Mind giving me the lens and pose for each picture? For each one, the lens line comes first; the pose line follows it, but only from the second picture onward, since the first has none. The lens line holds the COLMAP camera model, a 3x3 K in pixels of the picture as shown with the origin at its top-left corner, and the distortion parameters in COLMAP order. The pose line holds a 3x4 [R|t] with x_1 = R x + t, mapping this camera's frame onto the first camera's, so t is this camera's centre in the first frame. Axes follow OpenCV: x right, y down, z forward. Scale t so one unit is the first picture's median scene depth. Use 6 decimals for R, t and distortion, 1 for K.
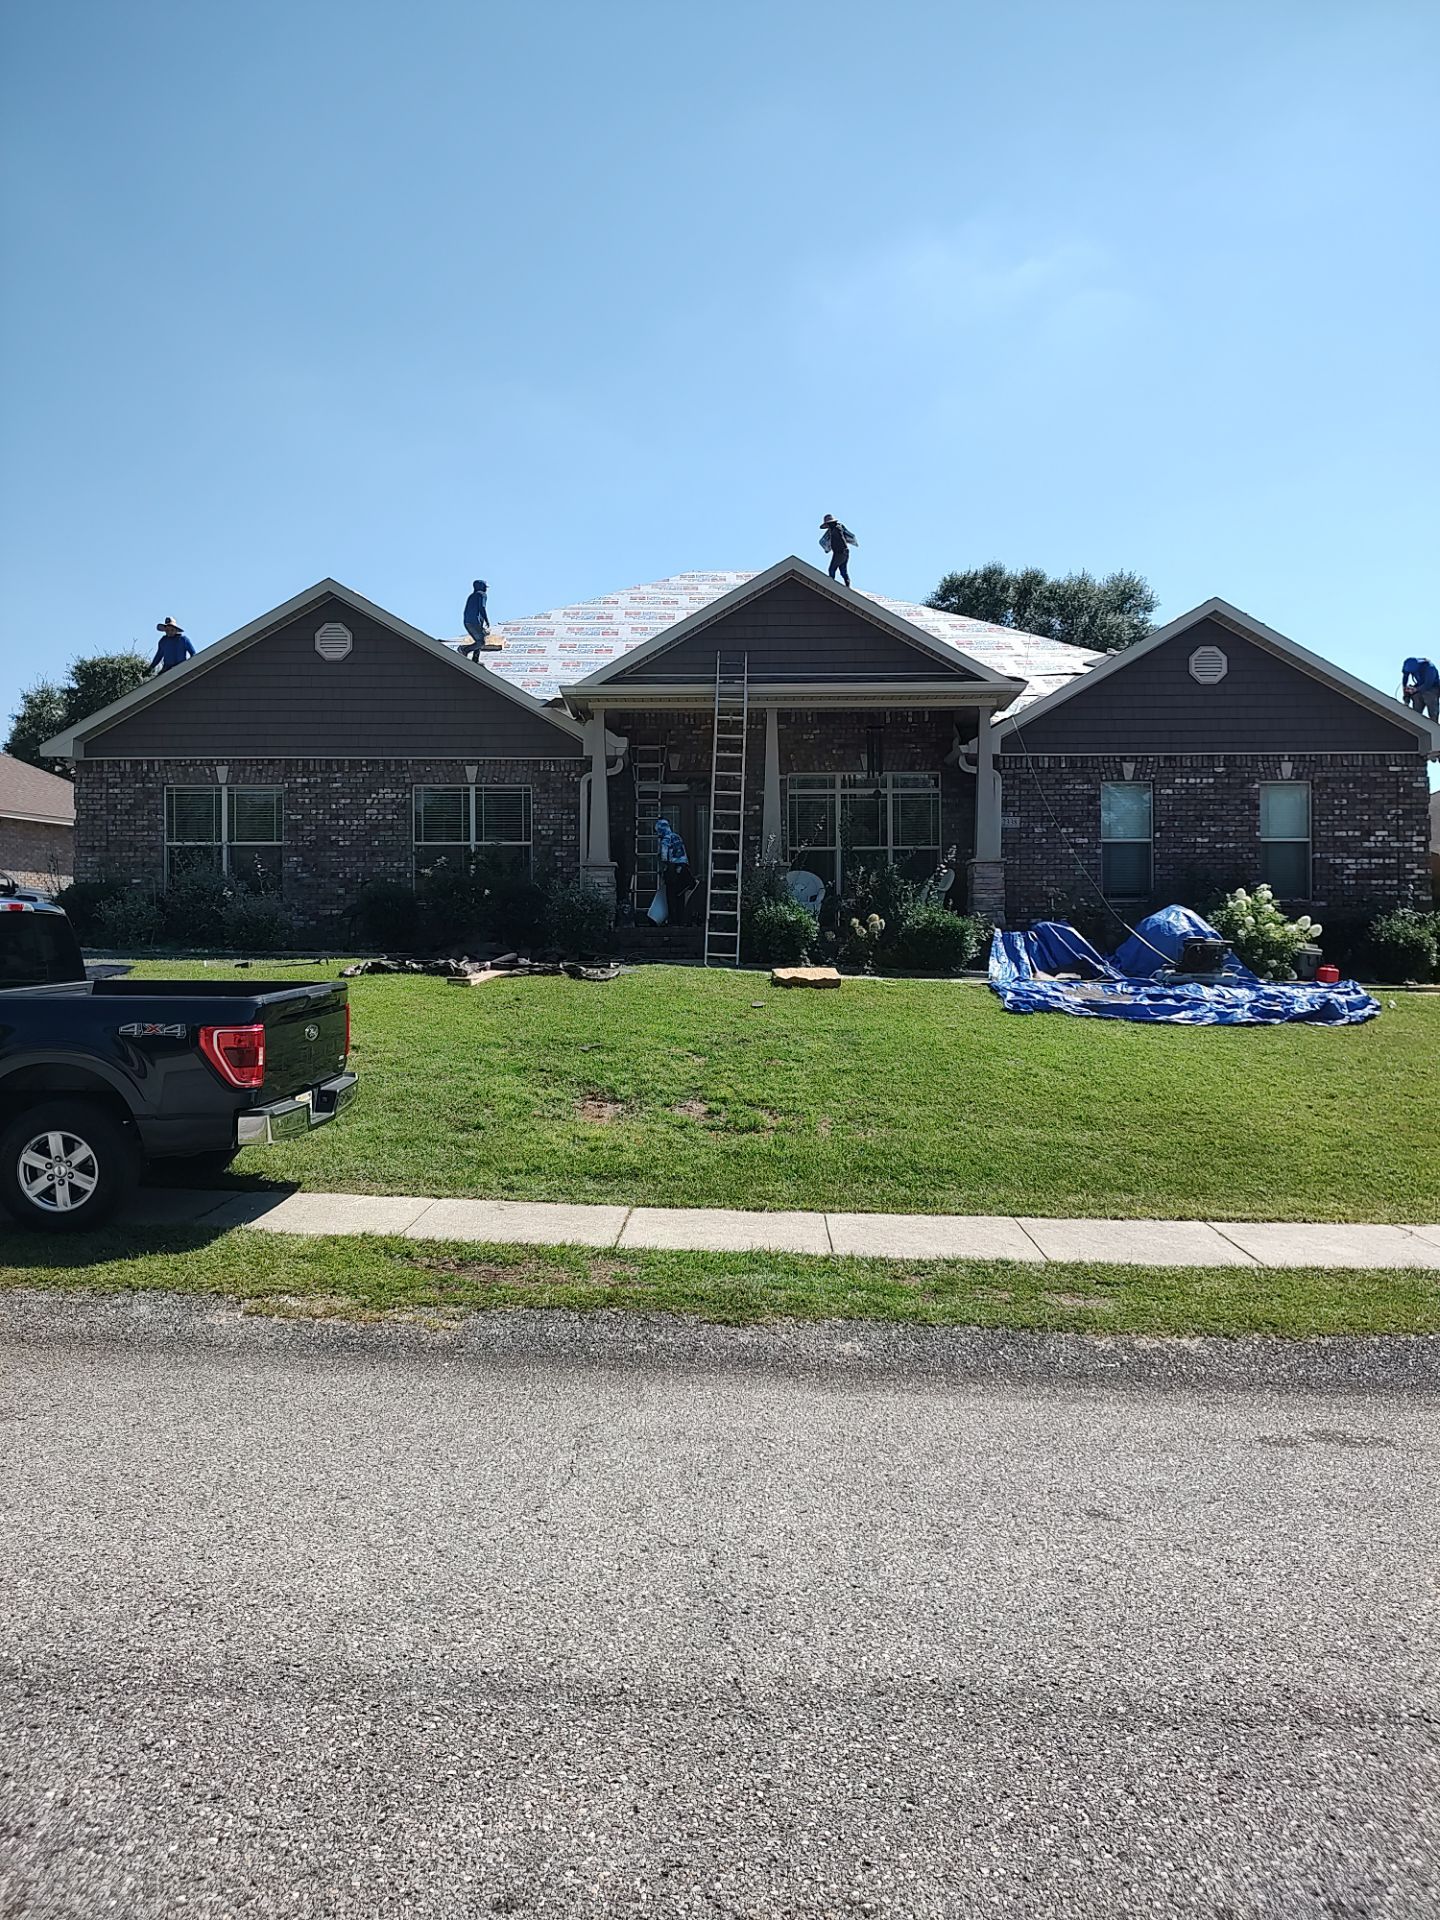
lens RADIAL K [[1364.1, 0, 711.9], [0, 1364.1, 963.9], [0, 0, 1]] dist [0.025780, -0.020227]
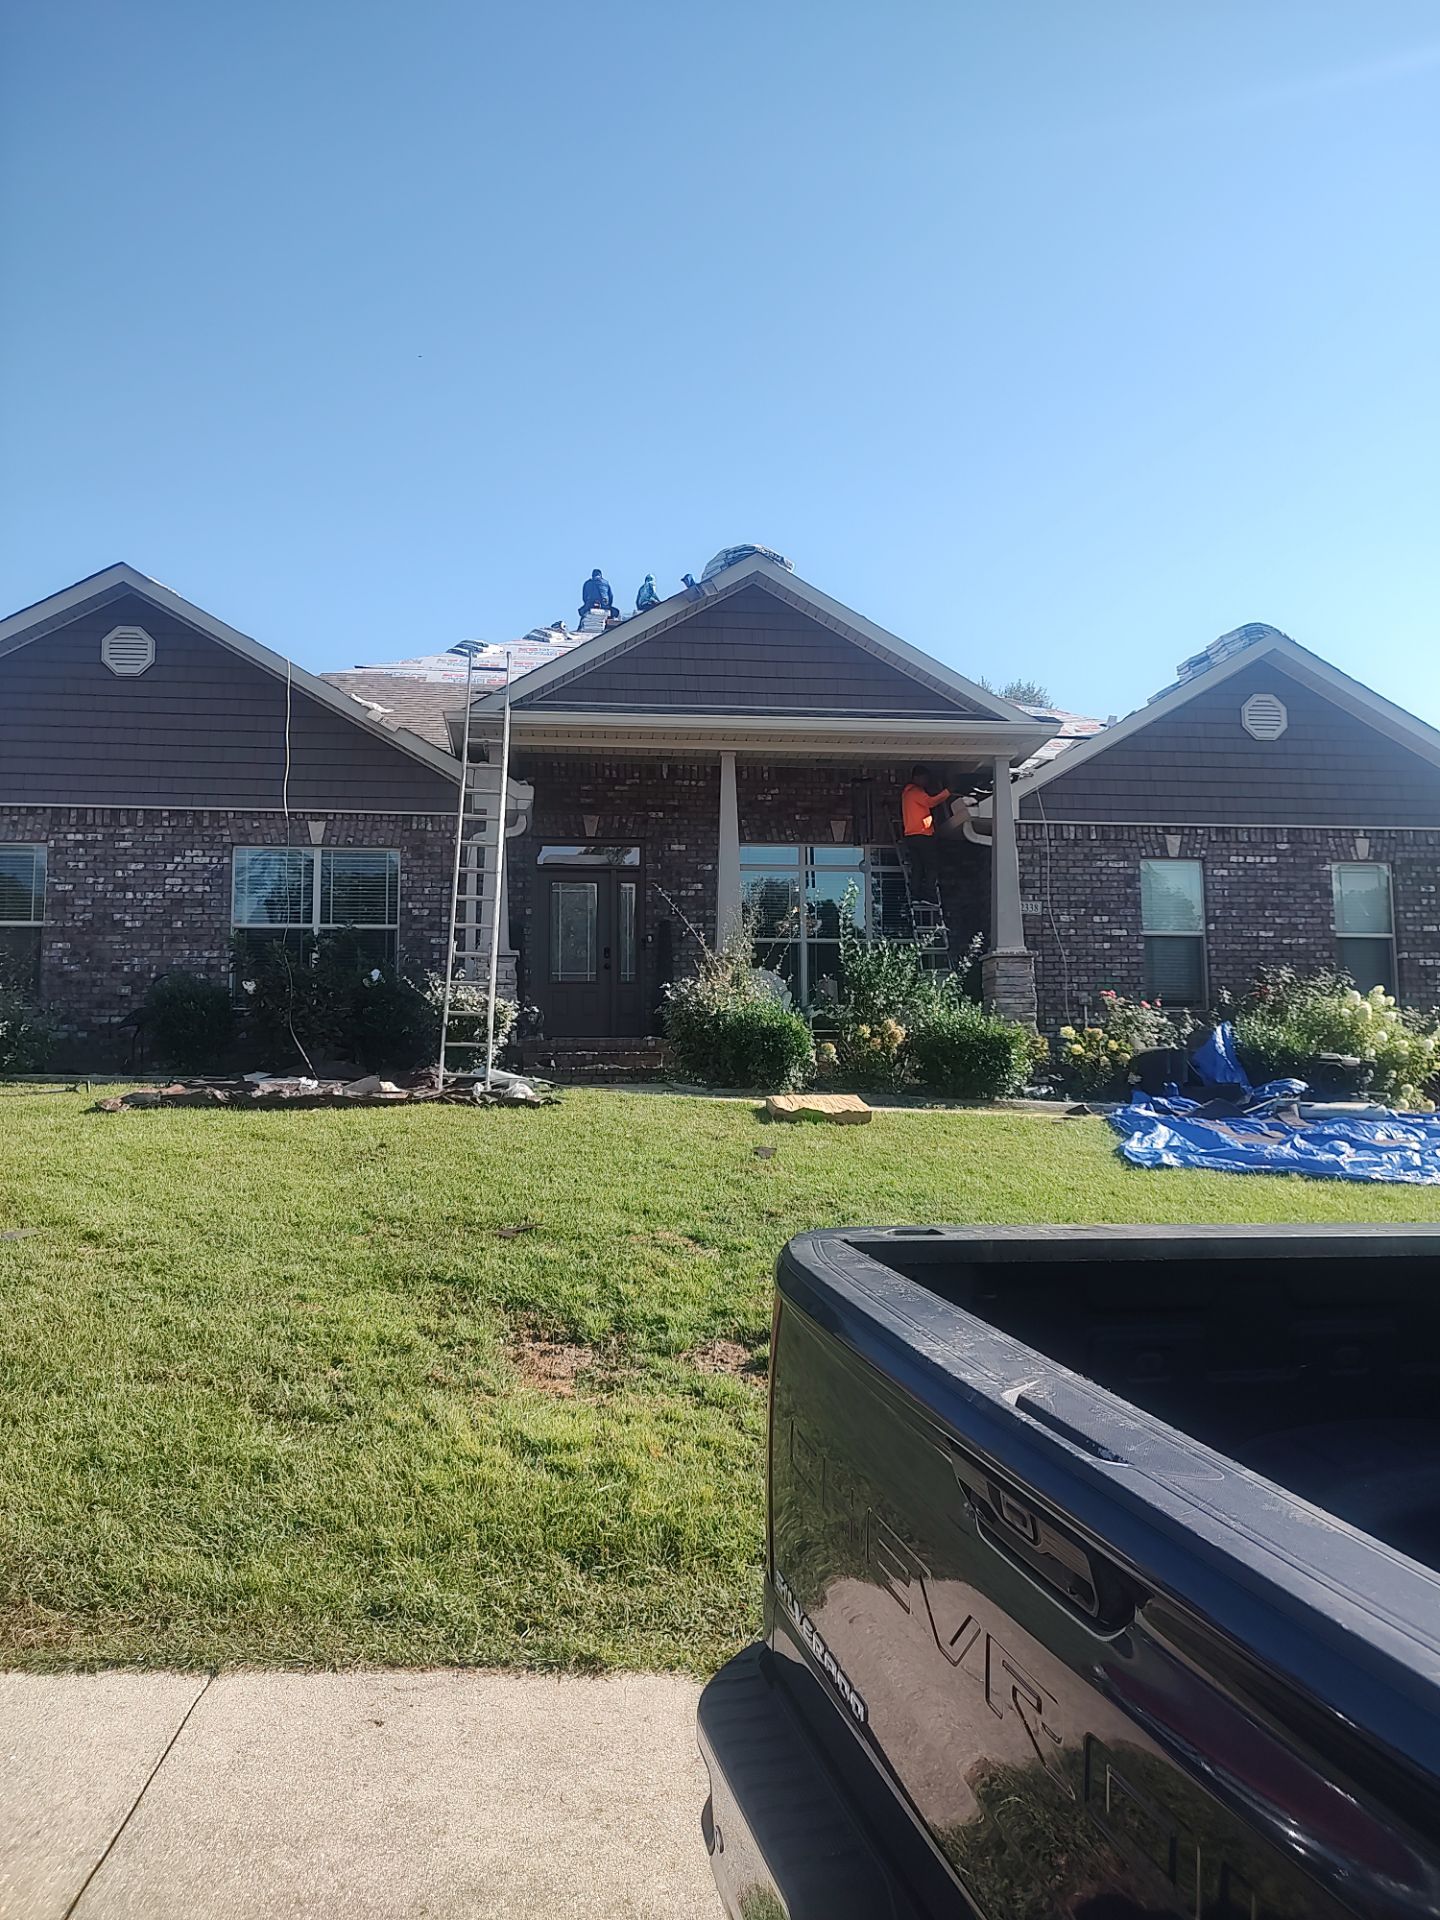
lens RADIAL K [[1364.1, 0, 716.6], [0, 1364.1, 963.3], [0, 0, 1]] dist [0.025780, -0.020227]
pose [[0.993487, 0.010404, 0.113465, -0.045462], [0.000696, 0.995250, -0.097355, 0.002978], [-0.113939, 0.096800, 0.988761, 0.257601]]
